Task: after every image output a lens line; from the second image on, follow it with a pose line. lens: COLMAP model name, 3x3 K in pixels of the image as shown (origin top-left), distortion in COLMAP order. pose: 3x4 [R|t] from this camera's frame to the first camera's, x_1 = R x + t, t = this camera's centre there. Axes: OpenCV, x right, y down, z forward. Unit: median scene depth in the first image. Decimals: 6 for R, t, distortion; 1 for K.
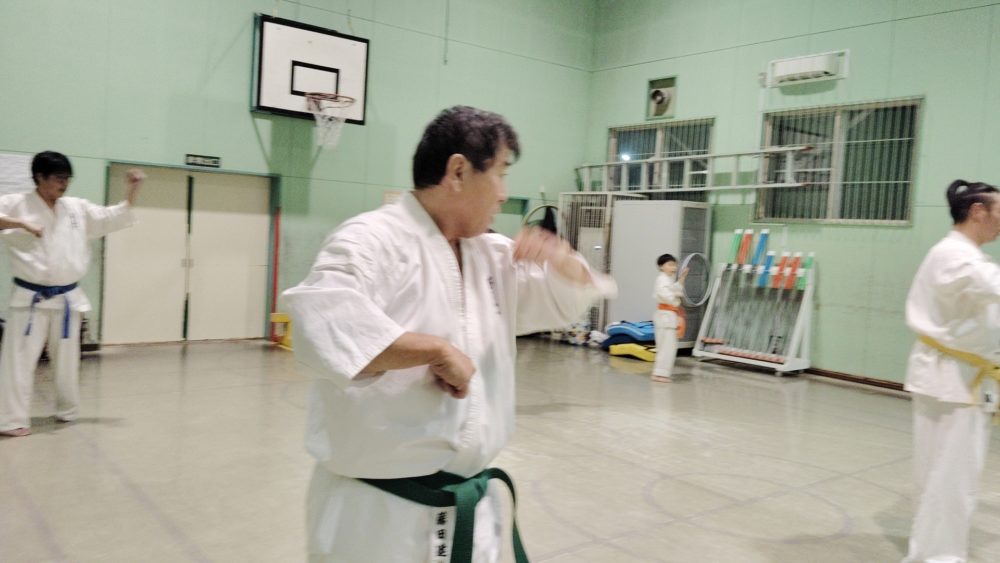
lens RADIAL K [[810.9, 0, 499.3], [0, 810.9, 275.9], [0, 0, 1]] dist [0.081295, -0.169362]
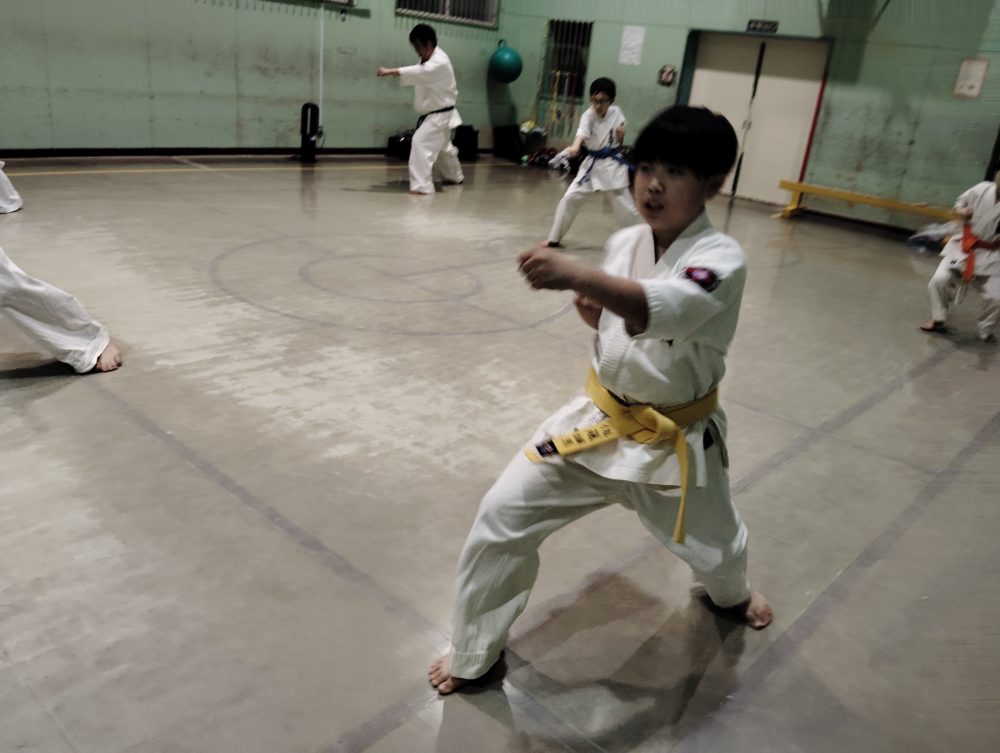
lens RADIAL K [[817.6, 0, 501.1], [0, 817.6, 353.1], [0, 0, 1]] dist [0.096637, -0.199862]
pose [[0.175659, 0.297626, -0.938383, 0.682220], [-0.151391, 0.950033, 0.272981, 0.022571], [0.972741, 0.094111, 0.211940, 0.440062]]
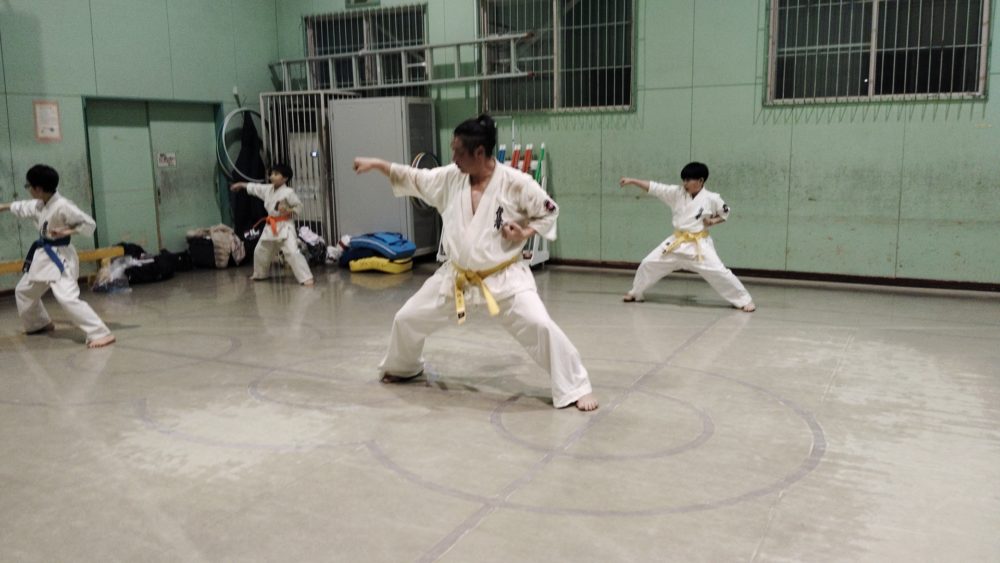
lens RADIAL K [[810.9, 0, 499.3], [0, 810.9, 275.9], [0, 0, 1]] dist [0.081295, -0.169362]
pose [[0.912128, -0.132187, 0.388006, -0.066806], [0.086546, 0.987341, 0.132916, -0.005863], [-0.400664, -0.087656, 0.912022, 0.105824]]
